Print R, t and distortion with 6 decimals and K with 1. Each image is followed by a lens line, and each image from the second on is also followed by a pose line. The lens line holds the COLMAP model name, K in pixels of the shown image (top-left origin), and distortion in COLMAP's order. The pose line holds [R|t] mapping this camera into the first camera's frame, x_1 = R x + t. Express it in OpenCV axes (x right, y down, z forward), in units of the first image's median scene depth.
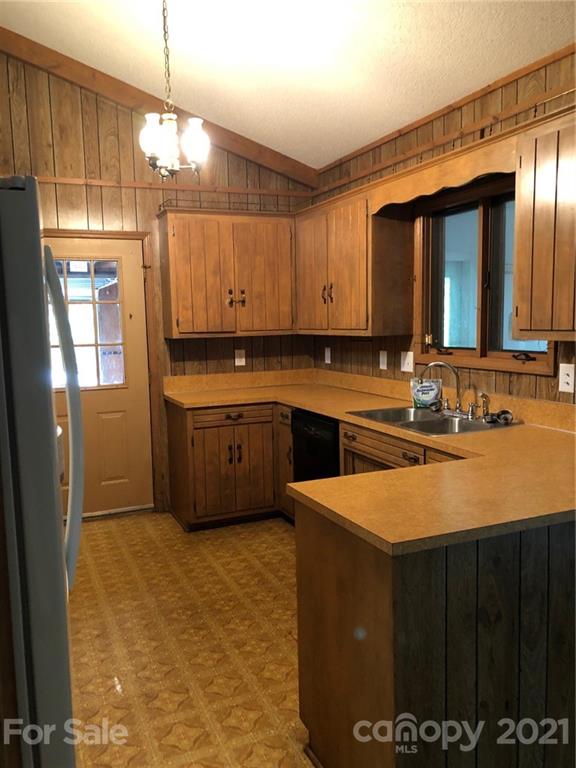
lens RADIAL K [[627.3, 0, 274.9], [0, 627.3, 391.3], [0, 0, 1]] dist [0.041925, -0.044968]
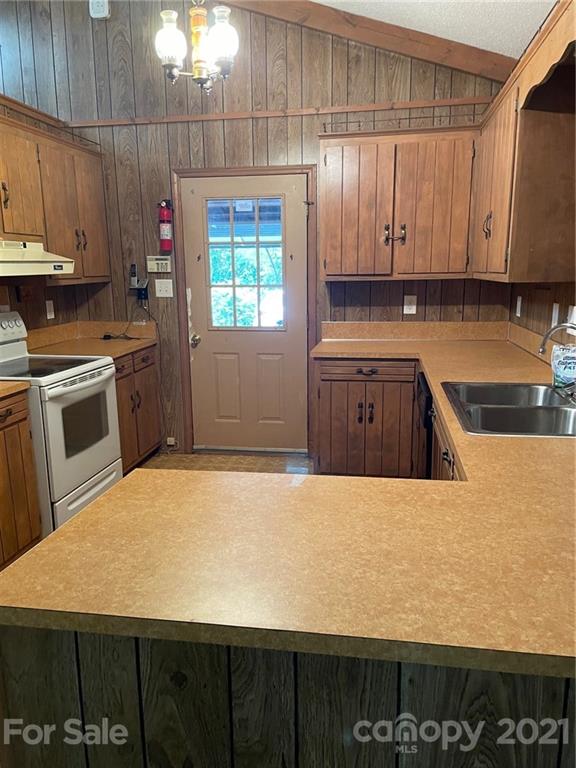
lens RADIAL K [[577.3, 0, 282.9], [0, 577.3, 387.9], [0, 0, 1]] dist [0.087982, -0.115759]
pose [[0.846439, 0.119822, -0.518829, 0.248178], [-0.069104, 0.990832, 0.116091, -0.022109], [0.527983, -0.062411, 0.846959, 0.226712]]
